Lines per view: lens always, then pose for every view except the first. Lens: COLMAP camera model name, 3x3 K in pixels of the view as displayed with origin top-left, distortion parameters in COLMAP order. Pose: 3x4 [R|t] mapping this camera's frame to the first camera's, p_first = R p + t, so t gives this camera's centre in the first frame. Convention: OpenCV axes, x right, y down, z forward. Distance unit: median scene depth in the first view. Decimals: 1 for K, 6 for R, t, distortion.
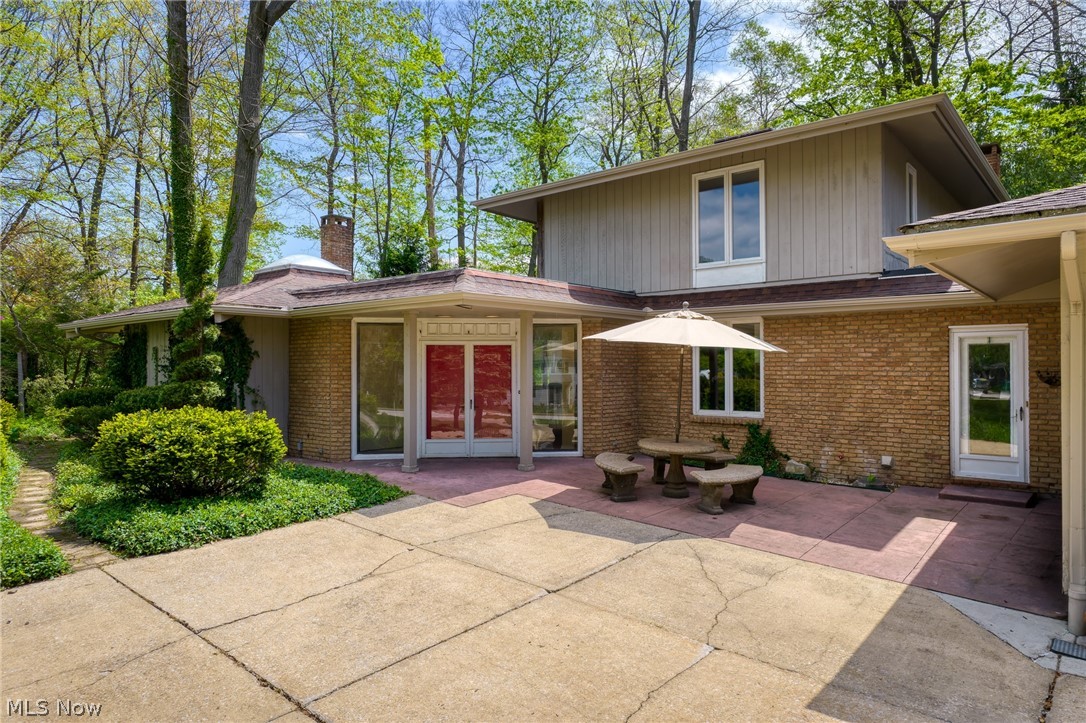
lens RADIAL K [[657.1, 0, 544.4], [0, 657.1, 360.8], [0, 0, 1]] dist [-0.004674, -0.003460]
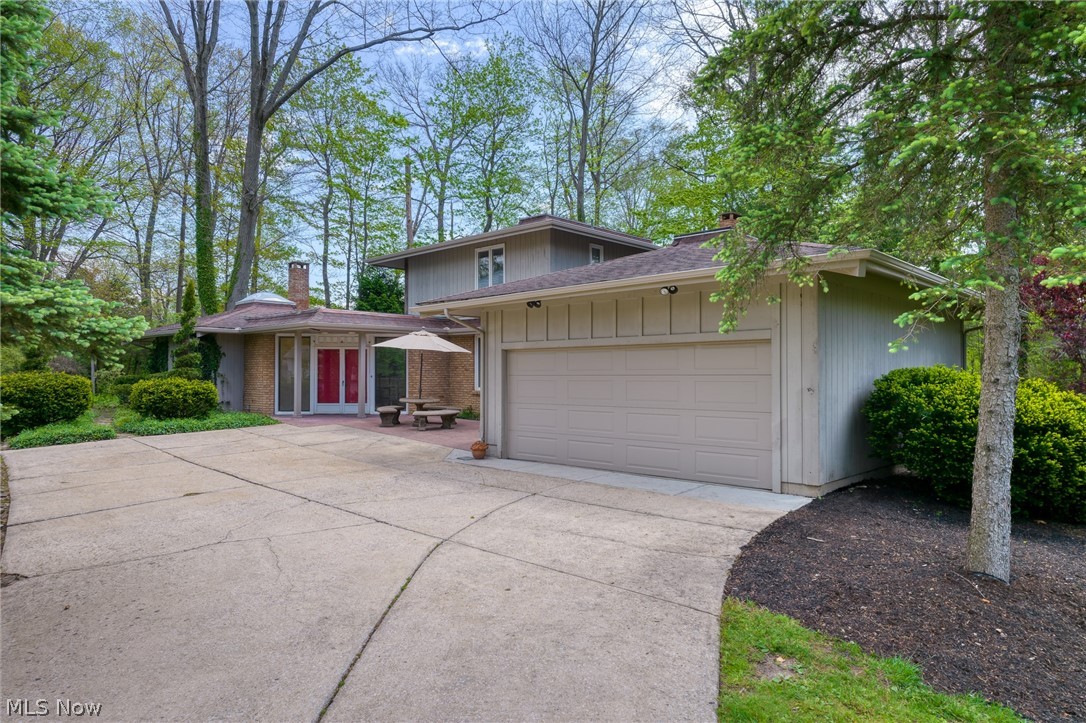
lens RADIAL K [[657.1, 0, 541.8], [0, 657.1, 361.4], [0, 0, 1]] dist [-0.004674, -0.003460]
pose [[0.997708, 0.002451, -0.067622, 0.498905], [-0.003109, 0.999949, -0.009621, 0.022122], [0.067595, 0.009809, 0.997665, -0.654172]]
